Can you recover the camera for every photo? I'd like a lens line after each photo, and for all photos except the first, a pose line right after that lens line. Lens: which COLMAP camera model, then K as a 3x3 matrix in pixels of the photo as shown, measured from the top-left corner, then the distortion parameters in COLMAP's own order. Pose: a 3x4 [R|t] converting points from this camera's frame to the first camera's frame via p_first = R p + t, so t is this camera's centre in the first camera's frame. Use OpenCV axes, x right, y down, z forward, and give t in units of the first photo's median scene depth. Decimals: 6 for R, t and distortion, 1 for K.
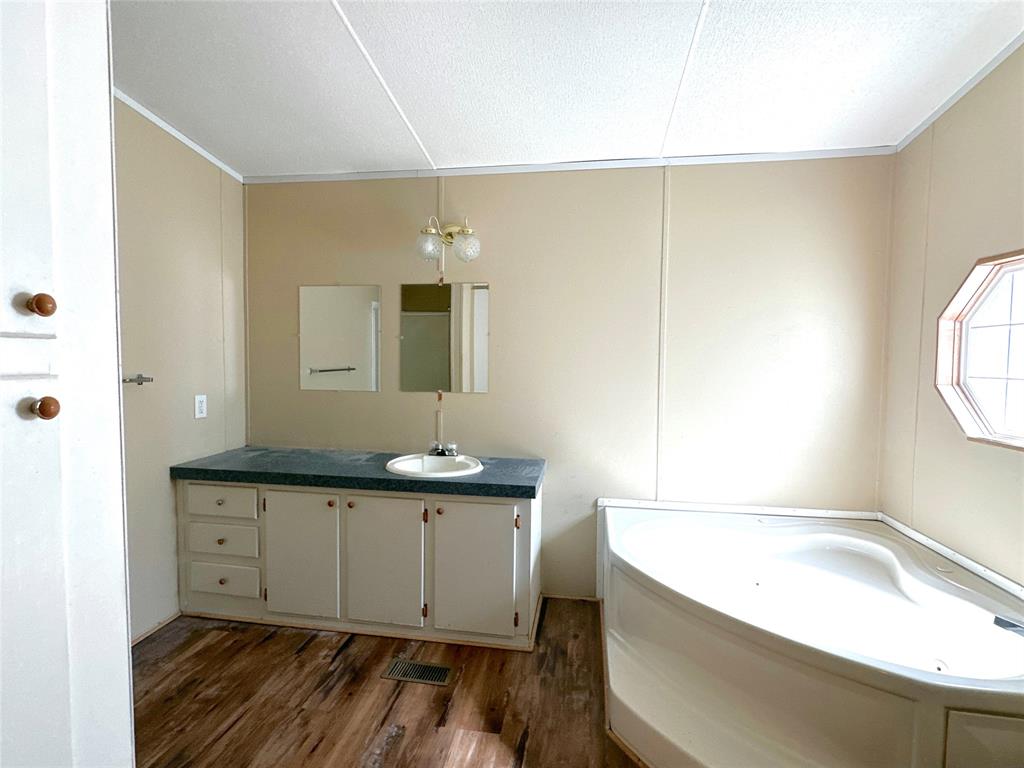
lens RADIAL K [[493.5, 0, 513.3], [0, 493.5, 380.6], [0, 0, 1]] dist [-0.004411, -0.001311]
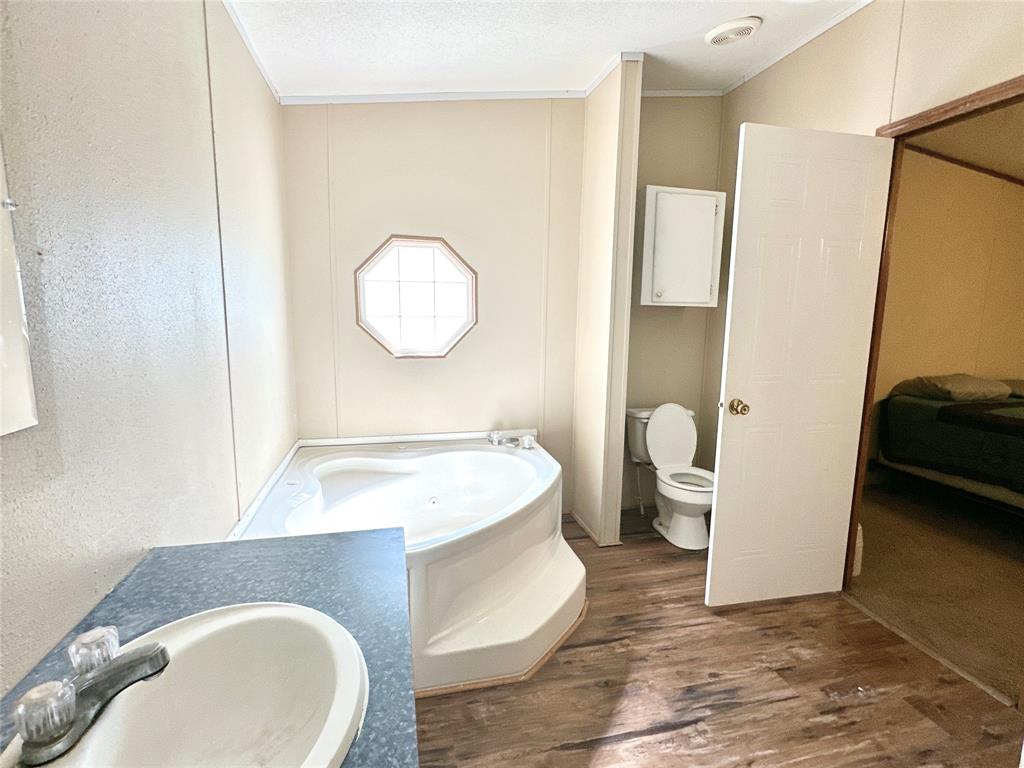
lens RADIAL K [[493.5, 0, 513.3], [0, 493.5, 380.6], [0, 0, 1]] dist [-0.004411, -0.001311]
pose [[-0.380005, -0.149987, 0.912743, -0.590102], [0.027954, 0.984453, 0.173409, -0.062246], [-0.924562, 0.091411, -0.369904, 1.254256]]
